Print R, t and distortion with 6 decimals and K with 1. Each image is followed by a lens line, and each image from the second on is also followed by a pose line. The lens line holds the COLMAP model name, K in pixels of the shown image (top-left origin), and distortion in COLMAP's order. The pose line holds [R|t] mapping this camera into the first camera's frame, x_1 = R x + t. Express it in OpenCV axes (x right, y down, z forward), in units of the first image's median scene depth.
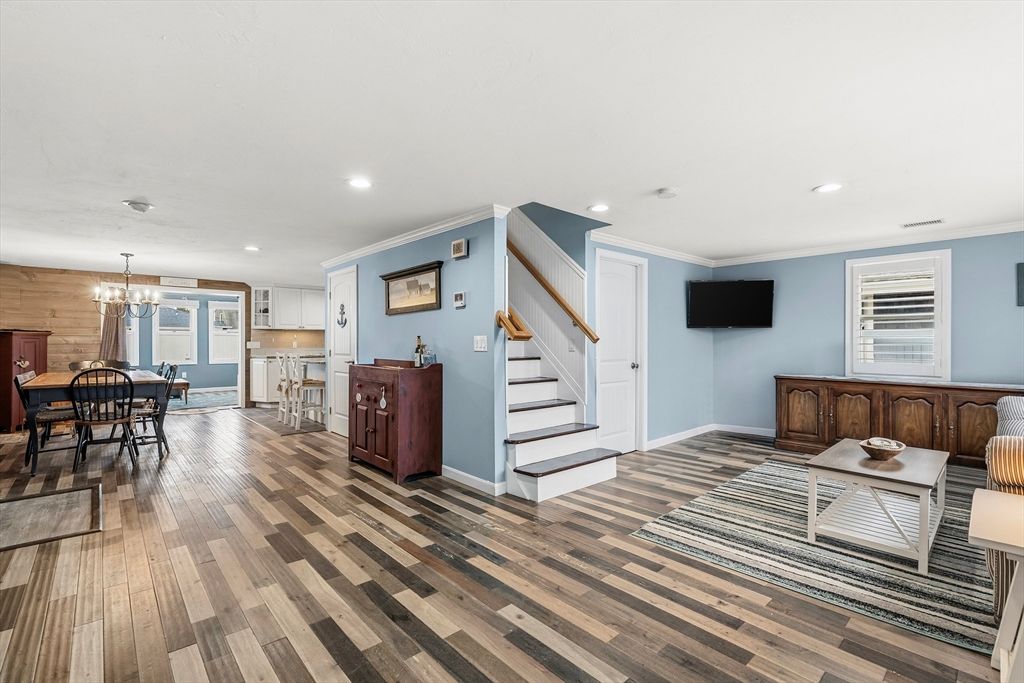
lens RADIAL K [[472.1, 0, 518.4], [0, 472.1, 338.5], [0, 0, 1]] dist [0.003966, 0.001059]
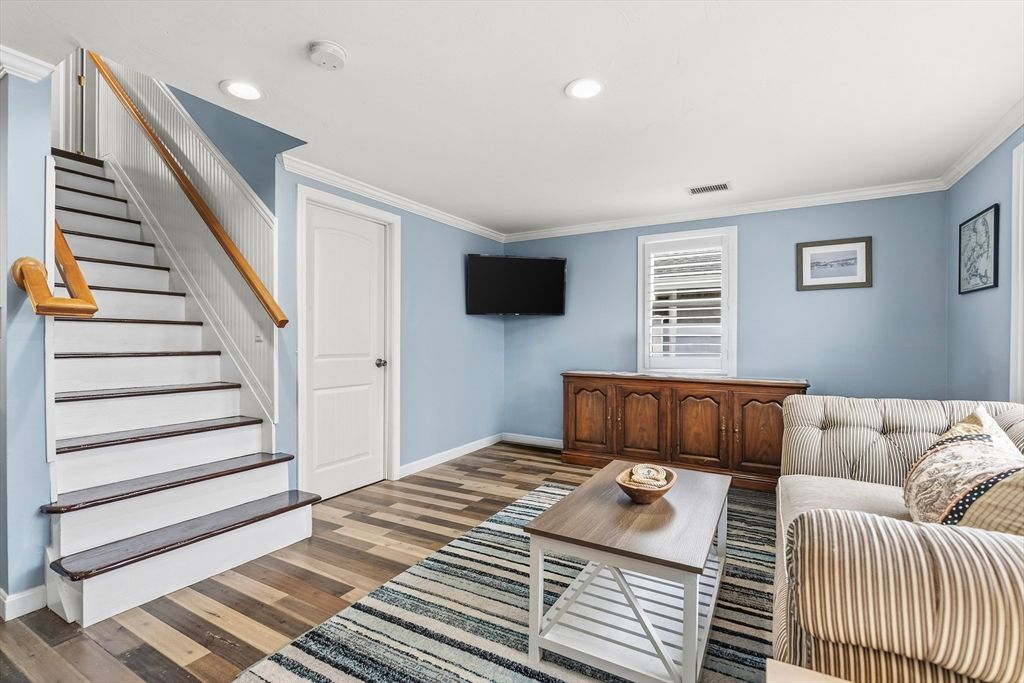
lens RADIAL K [[472.1, 0, 518.4], [0, 472.1, 338.5], [0, 0, 1]] dist [0.003966, 0.001059]
pose [[0.955182, 0.003629, 0.295998, 0.271574], [-0.004067, 0.999991, 0.000867, 0.022073], [-0.295993, -0.002032, 0.955188, 0.288987]]
